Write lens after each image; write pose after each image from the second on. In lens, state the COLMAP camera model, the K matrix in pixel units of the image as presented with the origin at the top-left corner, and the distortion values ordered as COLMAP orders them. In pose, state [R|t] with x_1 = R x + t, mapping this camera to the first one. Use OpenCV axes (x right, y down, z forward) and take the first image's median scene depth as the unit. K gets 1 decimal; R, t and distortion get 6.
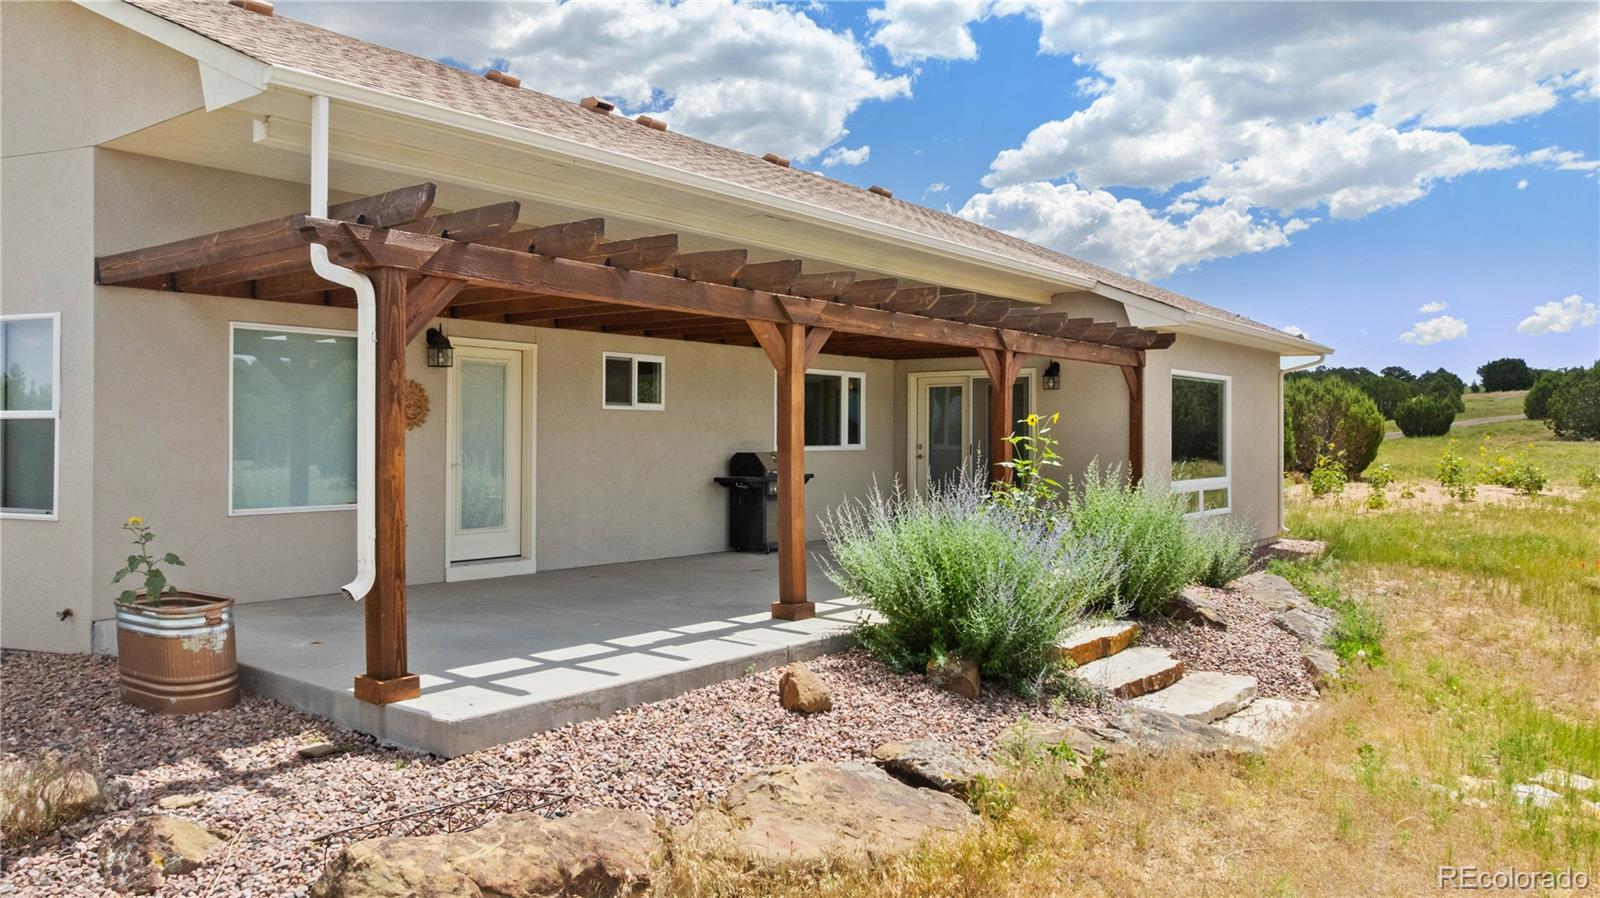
lens RADIAL K [[1133.5, 0, 808.5], [0, 1133.5, 446.5], [0, 0, 1]] dist [-0.028988, 0.018600]
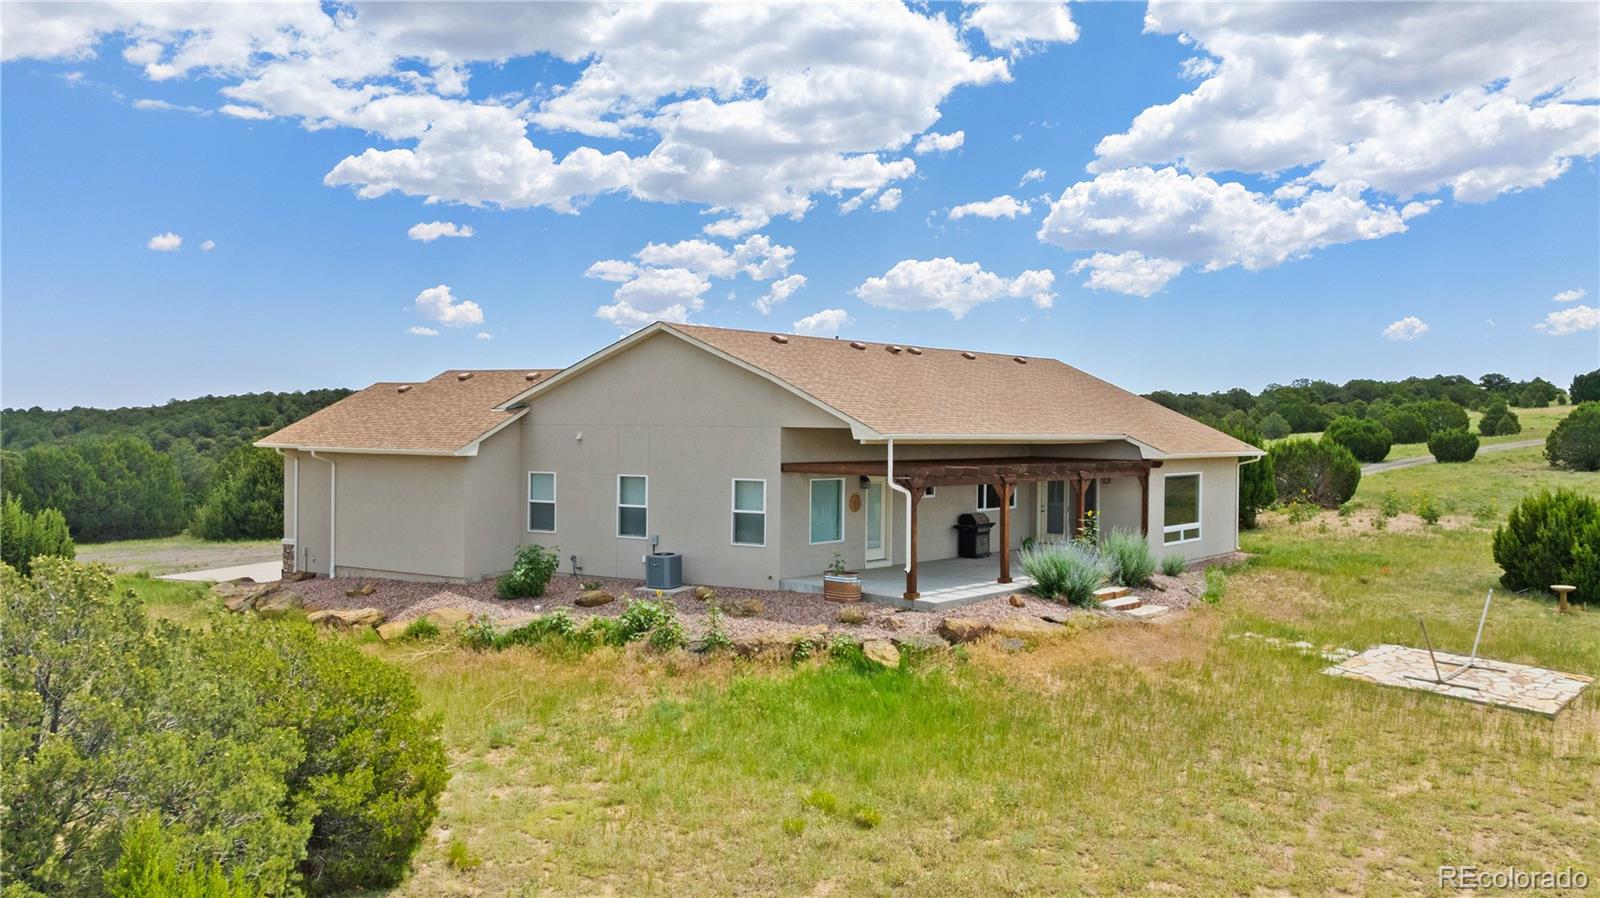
lens RADIAL K [[1133.5, 0, 796.8], [0, 1133.5, 492.5], [0, 0, 1]] dist [-0.028988, 0.018600]
pose [[0.995965, 0.010429, -0.089134, -0.199911], [-0.006210, 0.998853, 0.047484, -0.150120], [0.089527, -0.046739, 0.994887, -1.347143]]
